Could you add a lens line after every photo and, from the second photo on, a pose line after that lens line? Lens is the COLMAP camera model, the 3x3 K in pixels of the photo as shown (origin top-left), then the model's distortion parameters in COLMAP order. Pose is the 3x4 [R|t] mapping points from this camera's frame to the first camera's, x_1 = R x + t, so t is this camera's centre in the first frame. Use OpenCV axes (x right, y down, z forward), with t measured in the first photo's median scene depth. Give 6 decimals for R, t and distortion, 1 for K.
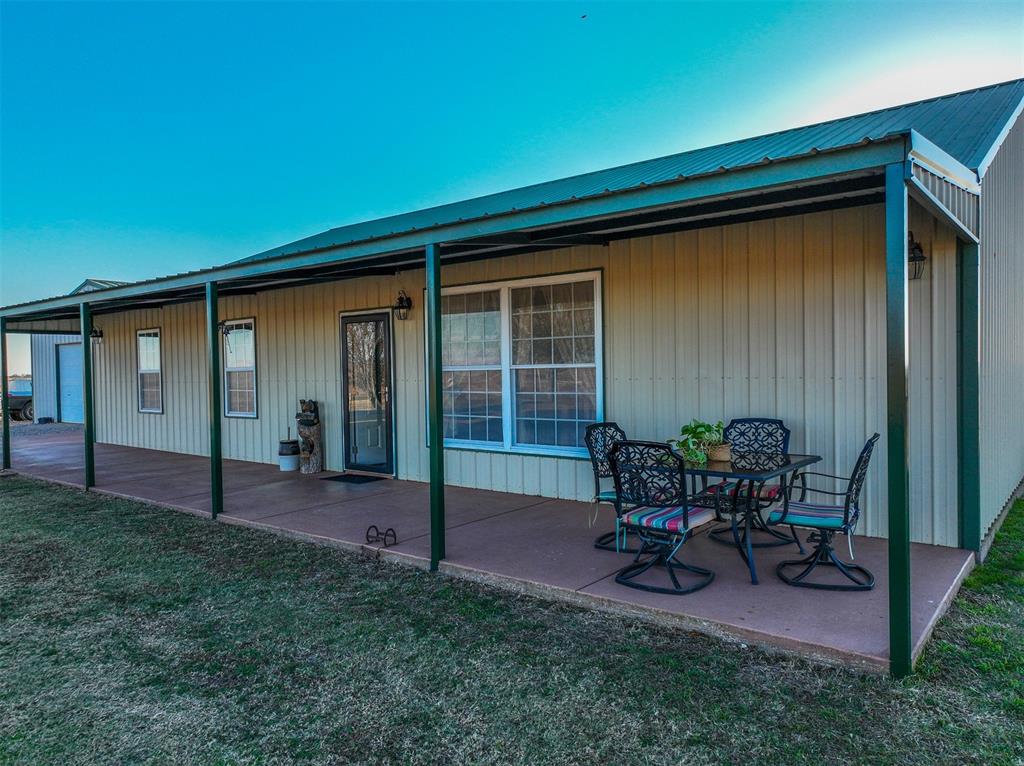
lens RADIAL K [[725.0, 0, 509.4], [0, 725.0, 378.0], [0, 0, 1]] dist [0.001415, 0.016105]
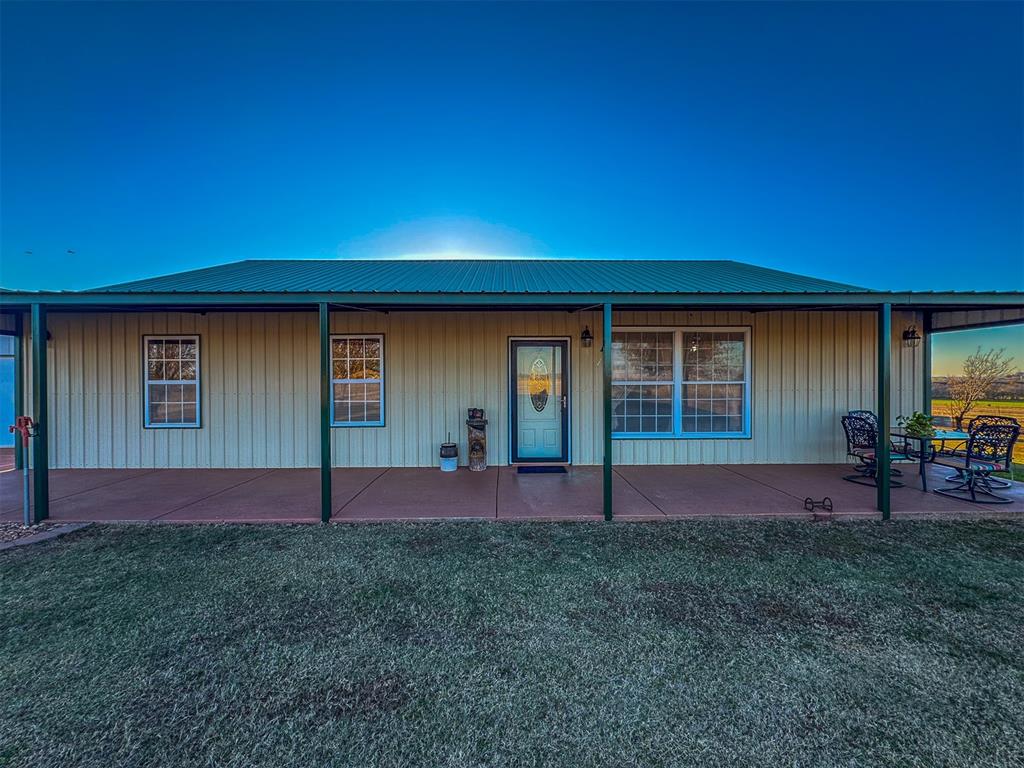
lens RADIAL K [[409.1, 0, 512.4], [0, 409.1, 379.8], [0, 0, 1]] dist [-0.001919, 0.000420]
pose [[0.766191, 0.011724, 0.642506, -0.755255], [-0.000873, 0.999852, -0.017203, -0.005581], [-0.642612, 0.012620, 0.766088, 0.512082]]
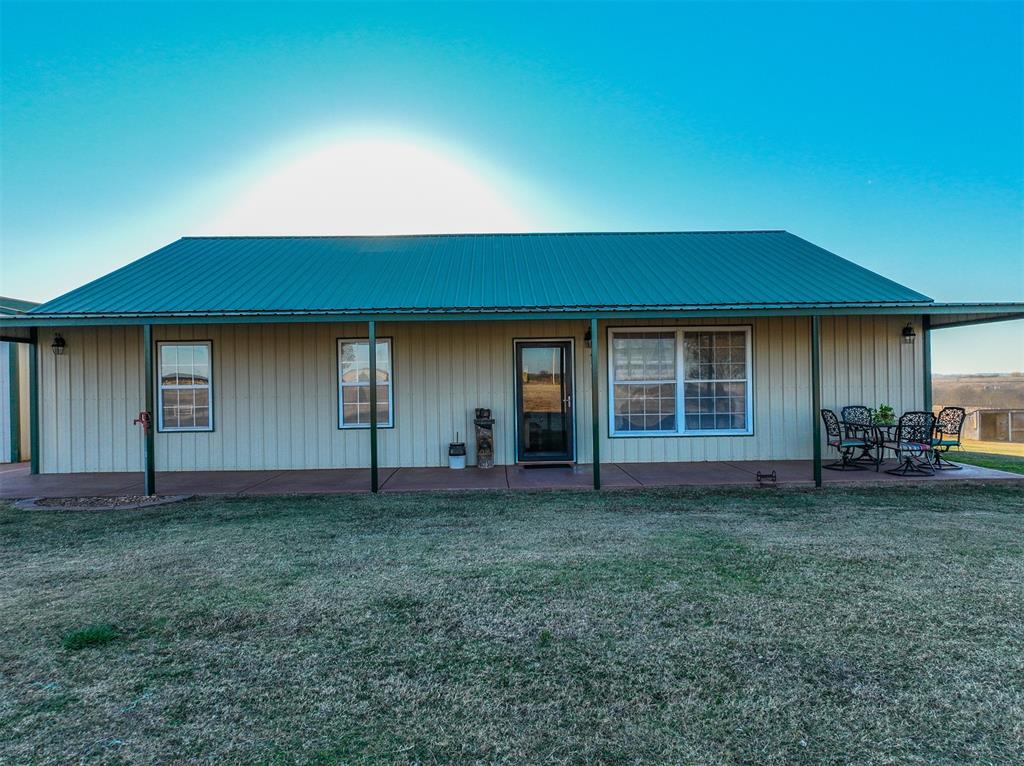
lens RADIAL K [[725.0, 0, 512.3], [0, 725.0, 380.7], [0, 0, 1]] dist [0.001415, 0.016105]
pose [[0.762727, 0.005569, 0.646696, -1.176446], [0.011125, 0.999702, -0.021731, 0.012420], [-0.646625, 0.023769, 0.762438, 0.038651]]
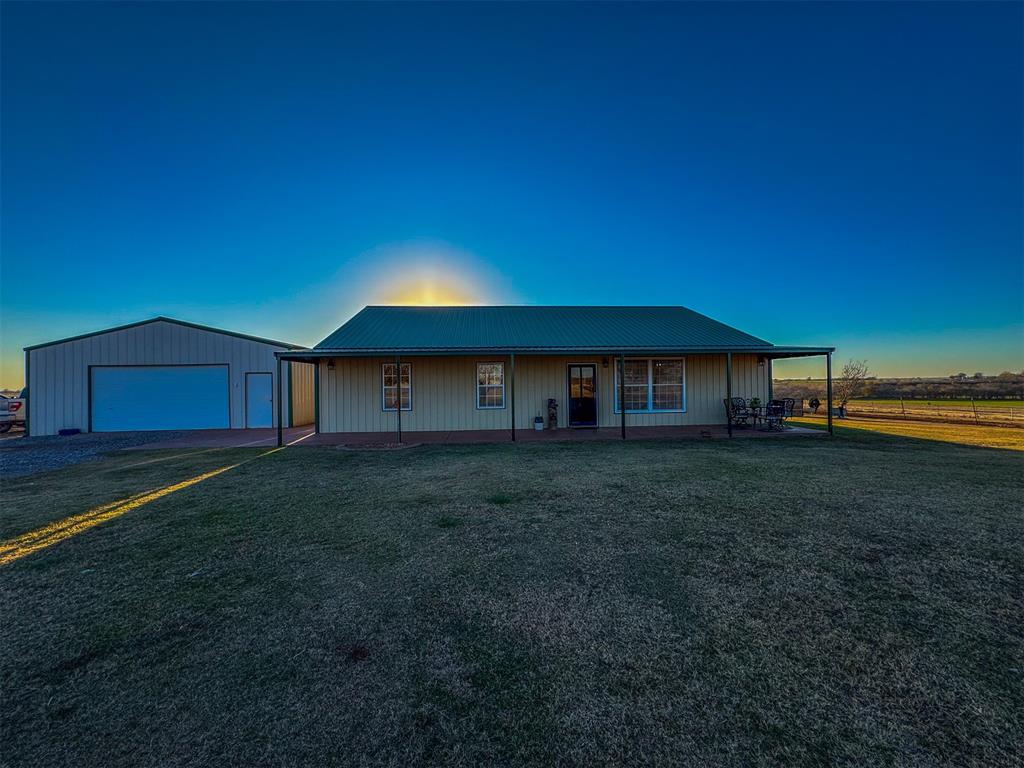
lens RADIAL K [[409.1, 0, 512.3], [0, 409.1, 380.1], [0, 0, 1]] dist [-0.001919, 0.000420]
pose [[0.728195, 0.012506, 0.685256, -1.476901], [0.009811, 0.999541, -0.028667, 0.007689], [-0.685300, 0.027598, 0.727738, 0.124675]]
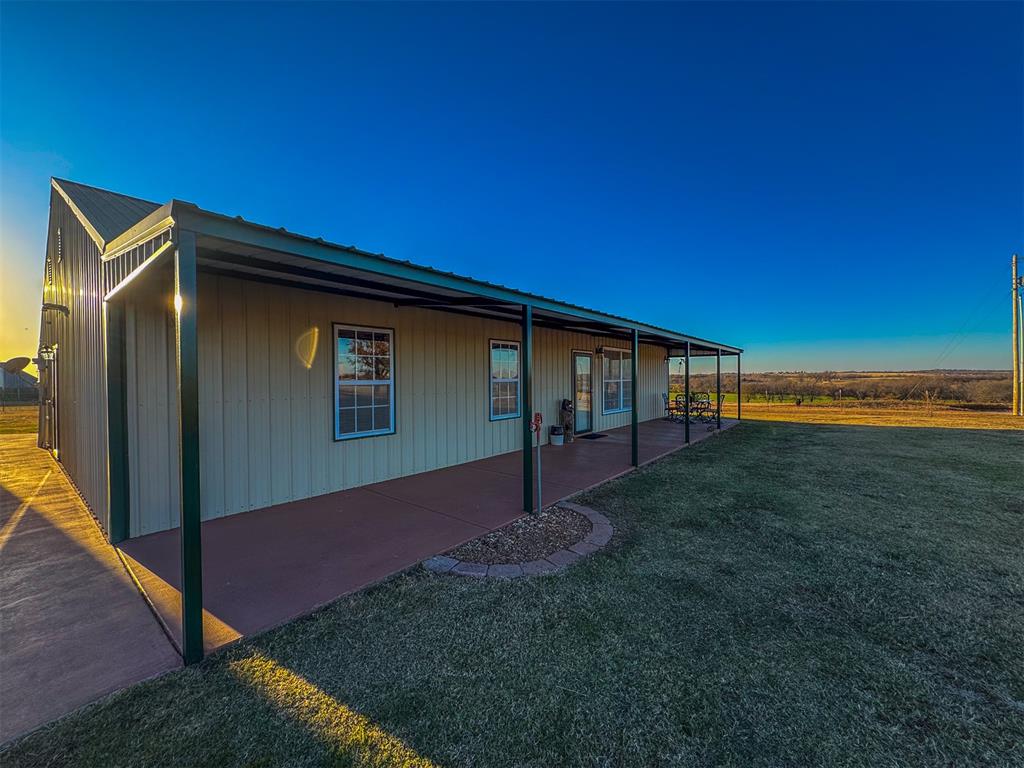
lens RADIAL K [[409.1, 0, 511.6], [0, 409.1, 383.2], [0, 0, 1]] dist [-0.001919, 0.000420]
pose [[0.000085, 0.001241, 0.999999, -1.402740], [0.016125, 0.999869, -0.001242, -0.007895], [-0.999870, 0.016125, 0.000065, 1.285499]]
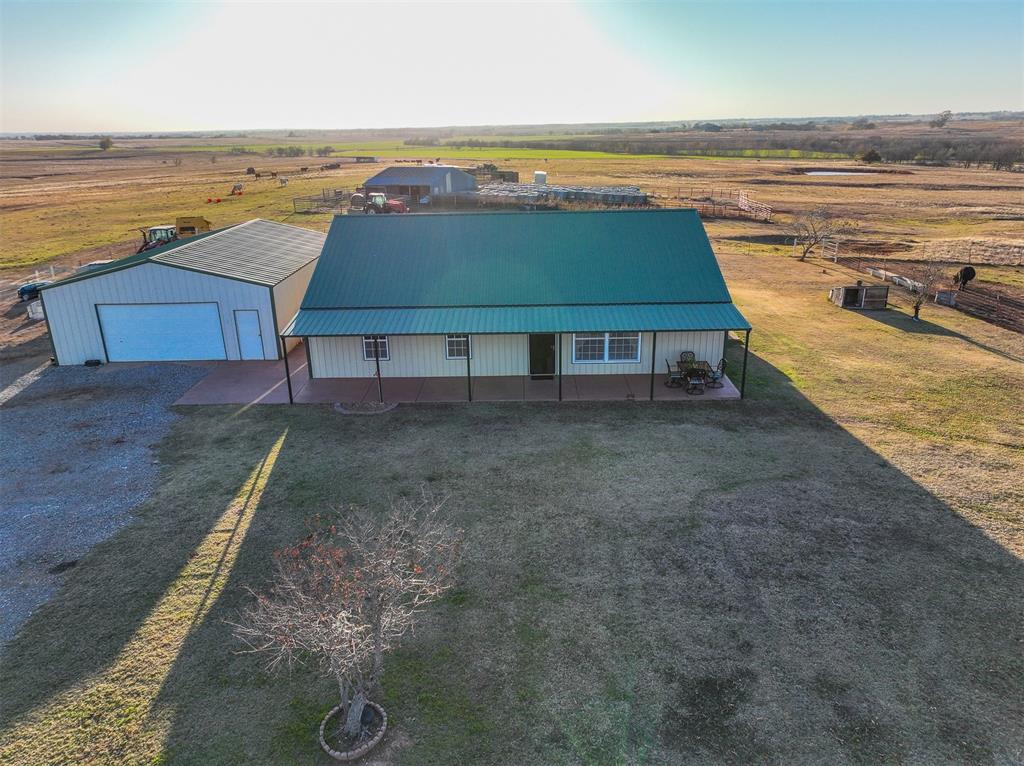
lens RADIAL K [[725.0, 0, 512.3], [0, 725.0, 382.8], [0, 0, 1]] dist [0.001415, 0.016105]
pose [[0.785963, -0.206406, 0.582803, -2.098933], [0.013300, 0.948055, 0.317827, -0.798180], [-0.618131, -0.242049, 0.747881, -1.136184]]
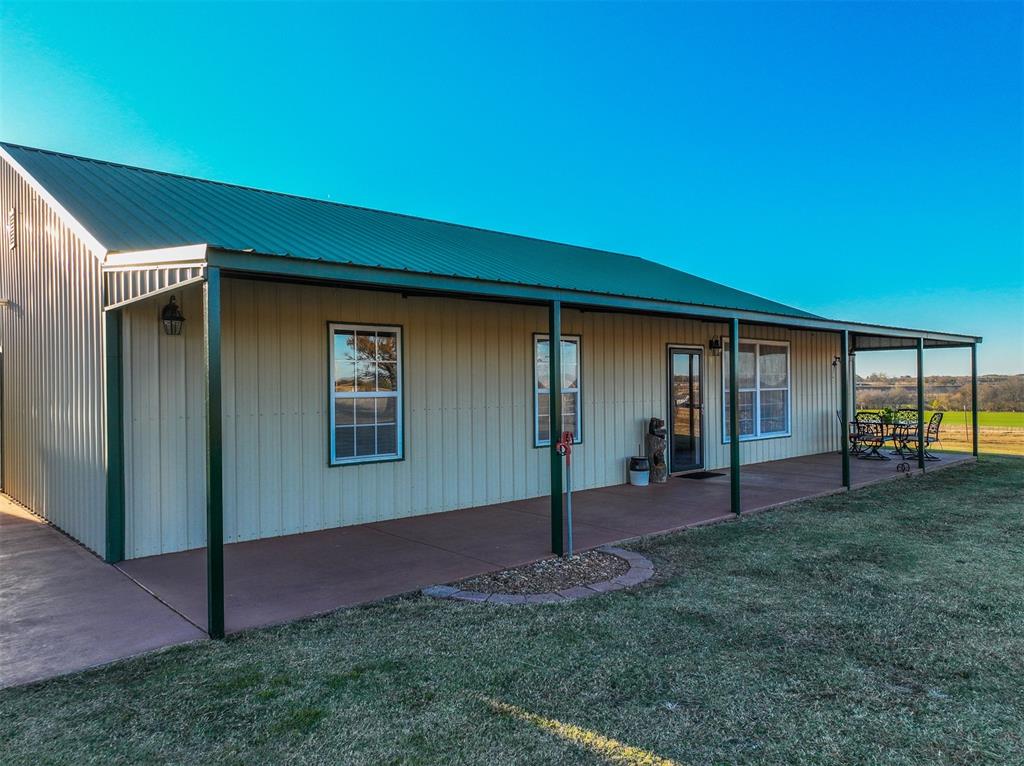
lens RADIAL K [[725.0, 0, 516.3], [0, 725.0, 385.5], [0, 0, 1]] dist [0.001415, 0.016105]
pose [[0.150069, 0.011877, 0.988604, -1.633242], [0.017442, 0.999740, -0.014659, -0.008081], [-0.988522, 0.019443, 0.149823, 1.192211]]
